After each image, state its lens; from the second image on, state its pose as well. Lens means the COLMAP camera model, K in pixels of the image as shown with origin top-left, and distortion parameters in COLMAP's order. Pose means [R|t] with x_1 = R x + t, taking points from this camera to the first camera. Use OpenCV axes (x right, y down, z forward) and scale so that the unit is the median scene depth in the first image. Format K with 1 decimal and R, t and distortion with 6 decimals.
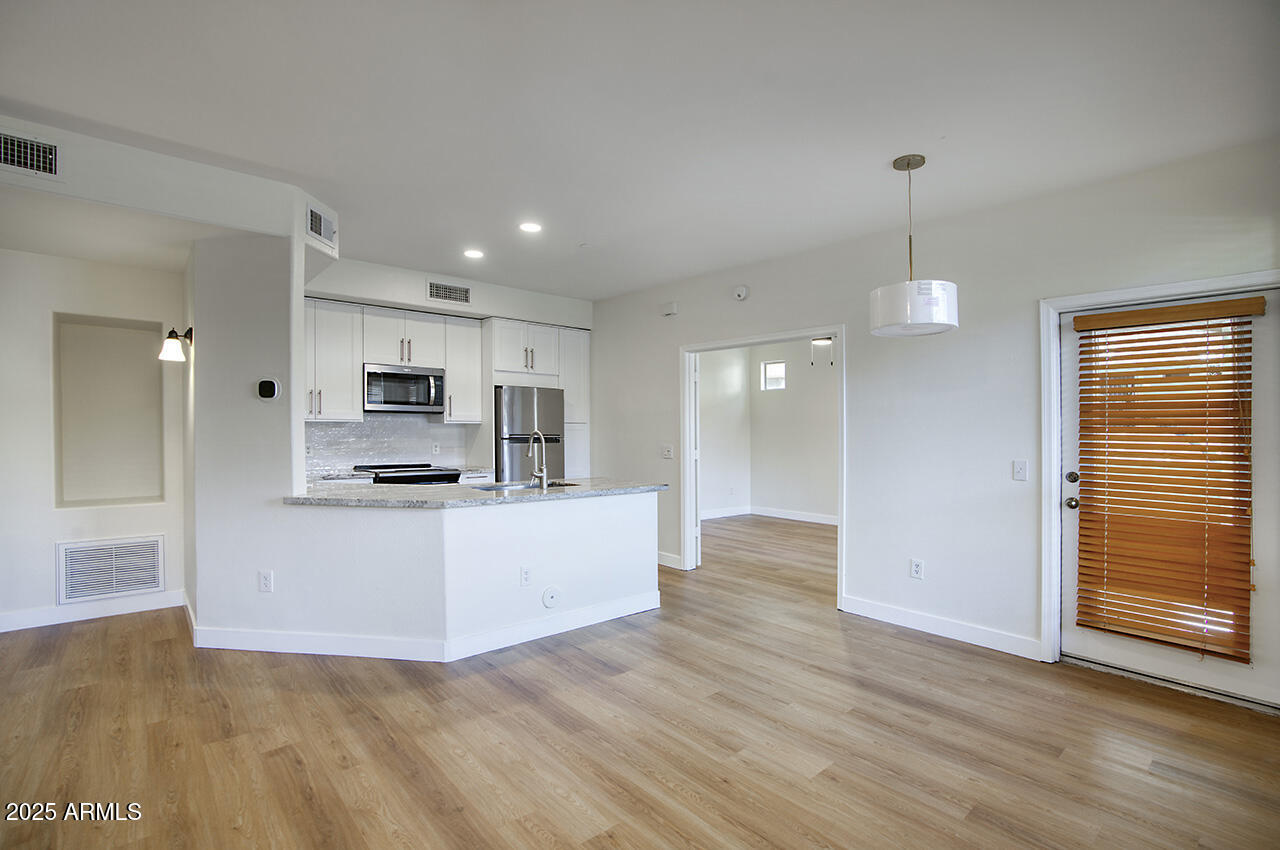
lens RADIAL K [[610.9, 0, 632.2], [0, 610.9, 428.9], [0, 0, 1]] dist [-0.037264, 0.003735]
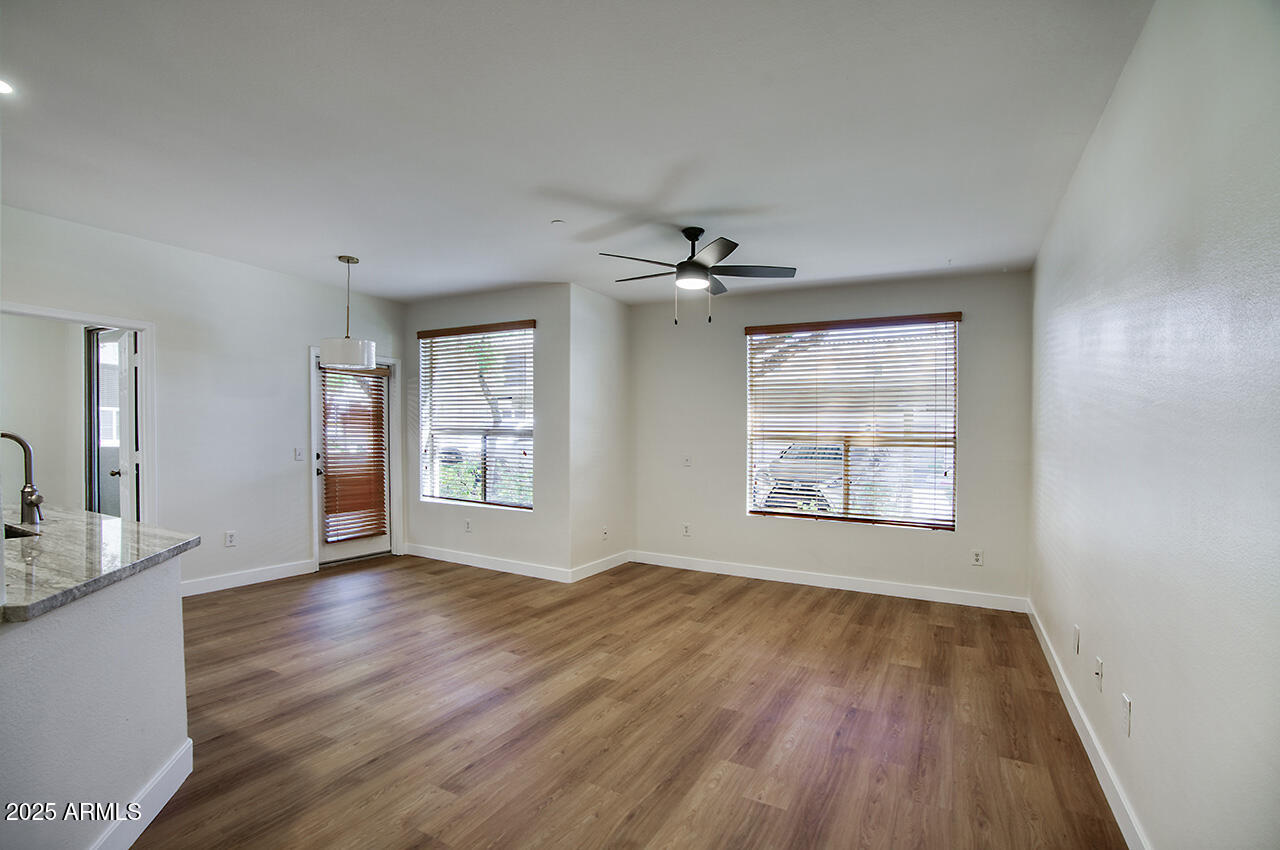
lens RADIAL K [[610.9, 0, 632.0], [0, 610.9, 425.5], [0, 0, 1]] dist [-0.037264, 0.003735]
pose [[-0.358823, -0.006800, 0.933381, -1.359241], [-0.022981, 0.999735, -0.001552, -0.025821], [-0.933123, -0.022007, -0.358884, 0.943955]]
